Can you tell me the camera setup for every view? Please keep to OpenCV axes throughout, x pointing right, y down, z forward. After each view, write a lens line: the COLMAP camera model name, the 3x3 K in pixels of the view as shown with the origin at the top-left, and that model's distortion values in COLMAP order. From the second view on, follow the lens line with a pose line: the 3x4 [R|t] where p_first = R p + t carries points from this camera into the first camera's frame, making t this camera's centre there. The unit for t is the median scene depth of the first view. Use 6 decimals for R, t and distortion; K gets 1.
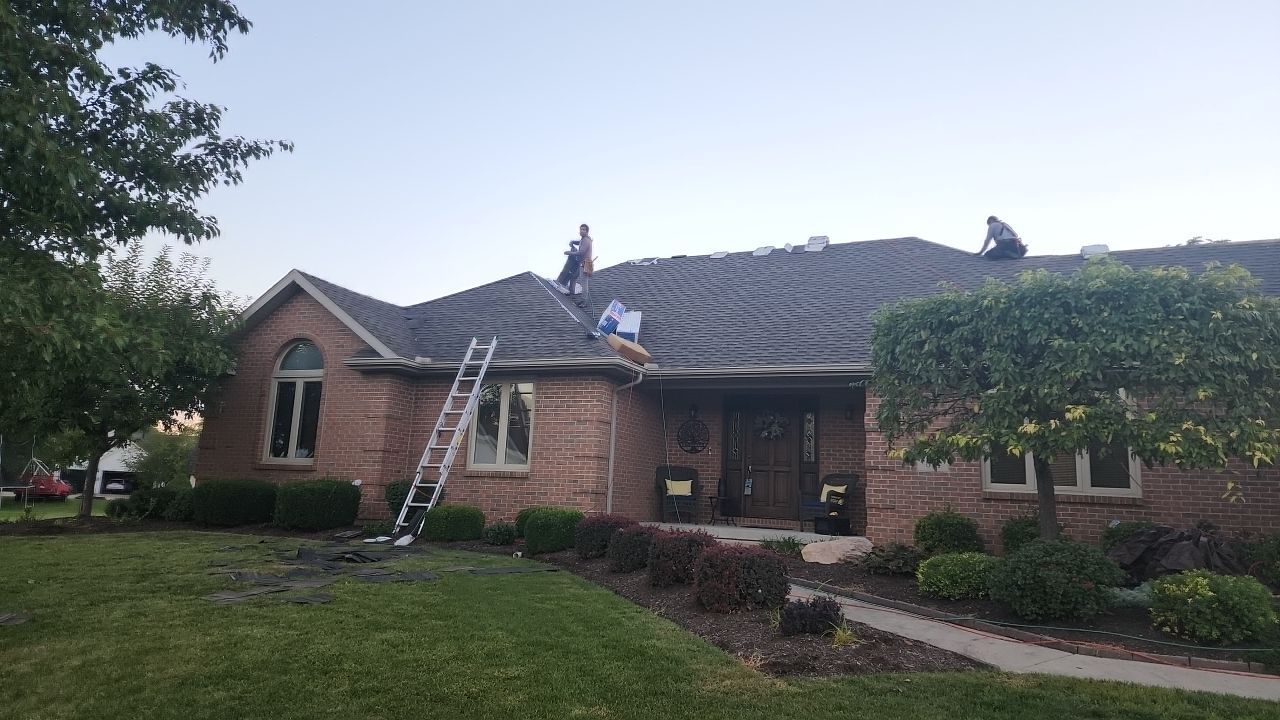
lens RADIAL K [[831.3, 0, 642.9], [0, 831.3, 335.8], [0, 0, 1]] dist [0.155065, -0.078961]
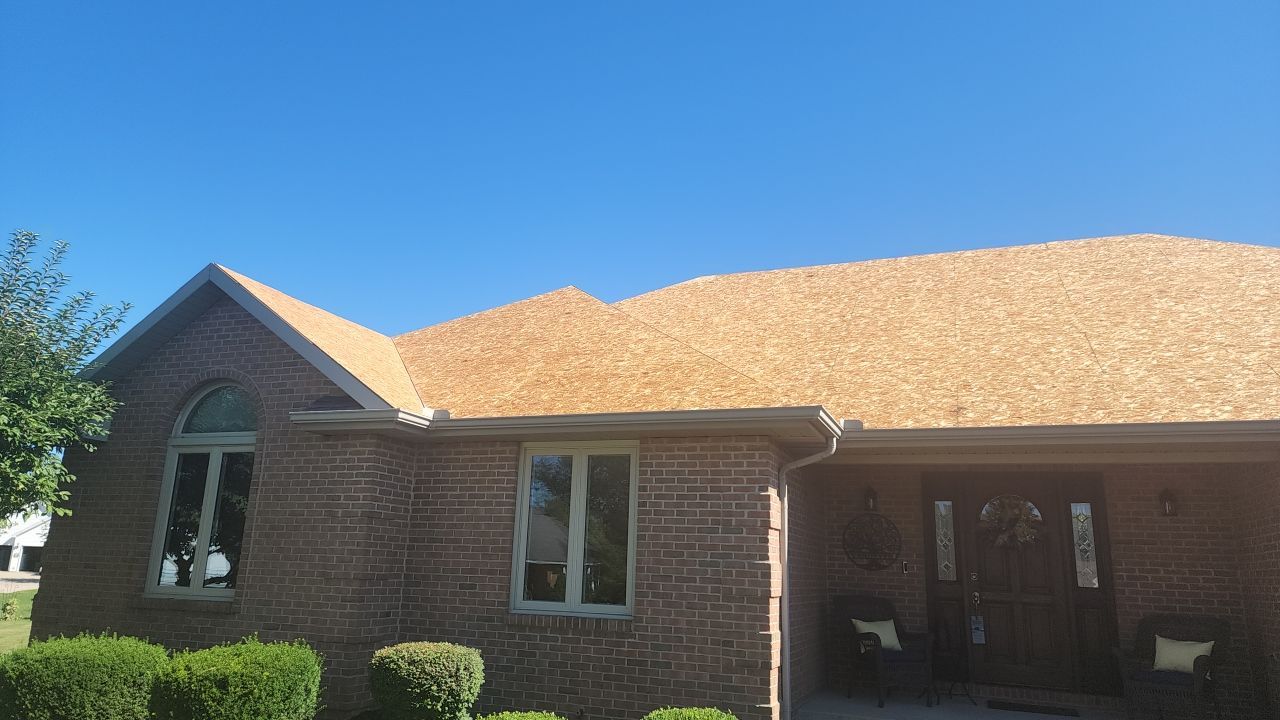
lens RADIAL K [[845.7, 0, 640.0], [0, 845.7, 360.0], [0, 0, 1]] dist [0.083383, -0.083976]
pose [[0.999351, -0.000510, 0.036018, -0.143097], [0.002168, 0.998939, -0.046003, 0.019255], [-0.035956, 0.046051, 0.998292, 0.423552]]
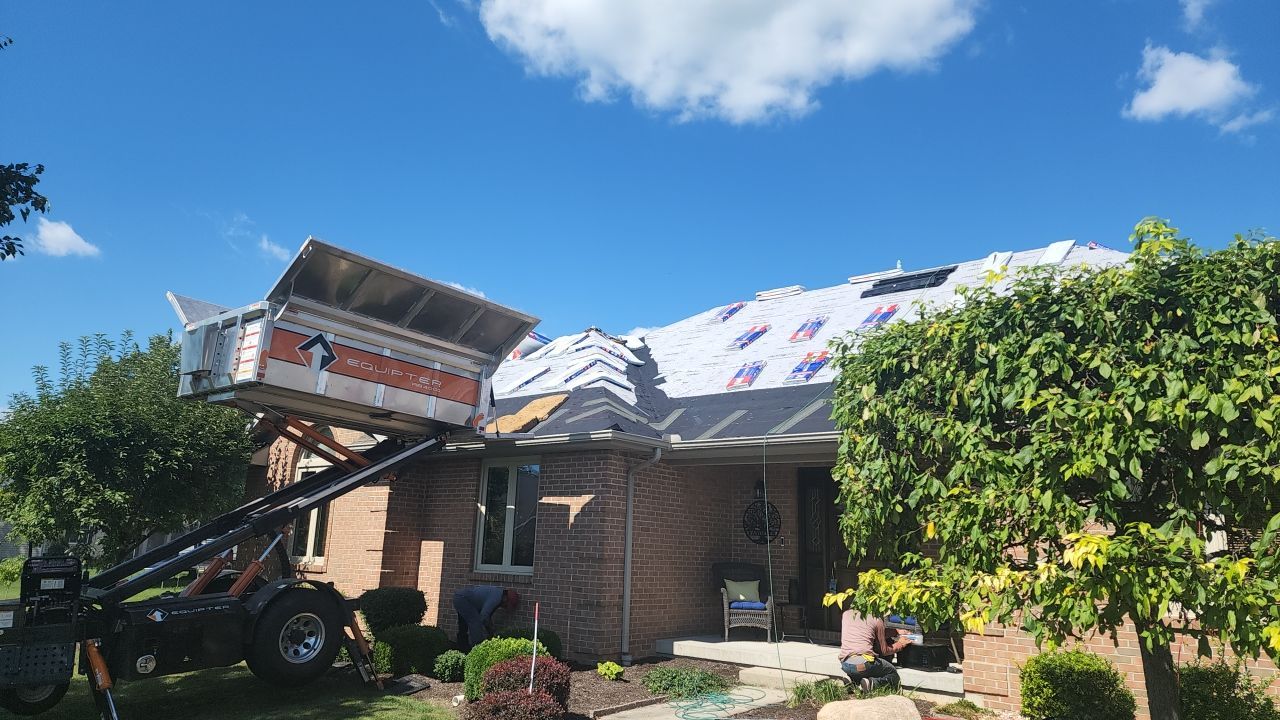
lens RADIAL K [[837.6, 0, 640.0], [0, 837.6, 360.0], [0, 0, 1]] dist [0.152484, -0.199255]
pose [[0.967040, -0.067198, -0.245599, 0.172680], [0.057955, 0.997319, -0.044678, -0.003883], [0.247942, 0.028971, 0.968341, 0.211779]]
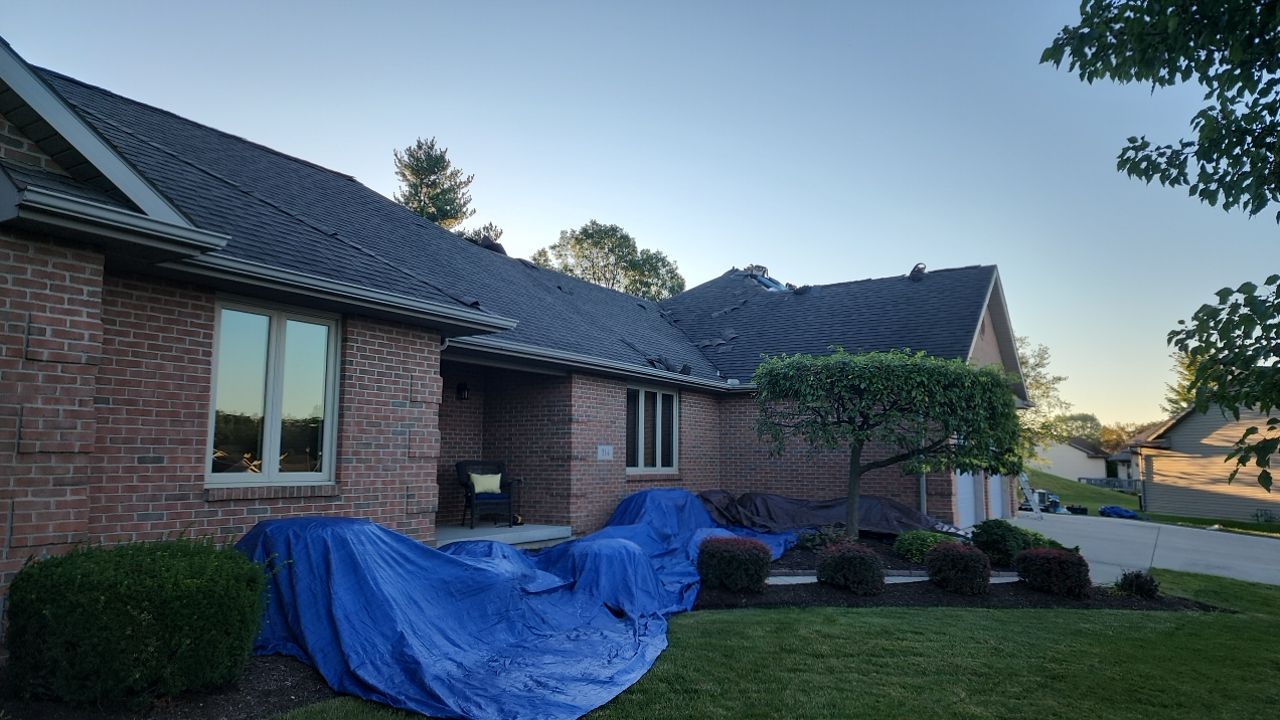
lens RADIAL K [[835.8, 0, 634.0], [0, 835.8, 346.8], [0, 0, 1]] dist [0.074166, -0.056001]
pose [[0.149196, 0.090108, 0.984693, -0.644702], [-0.196303, 0.978717, -0.059819, 0.062518], [-0.969126, -0.184373, 0.163710, 0.694066]]
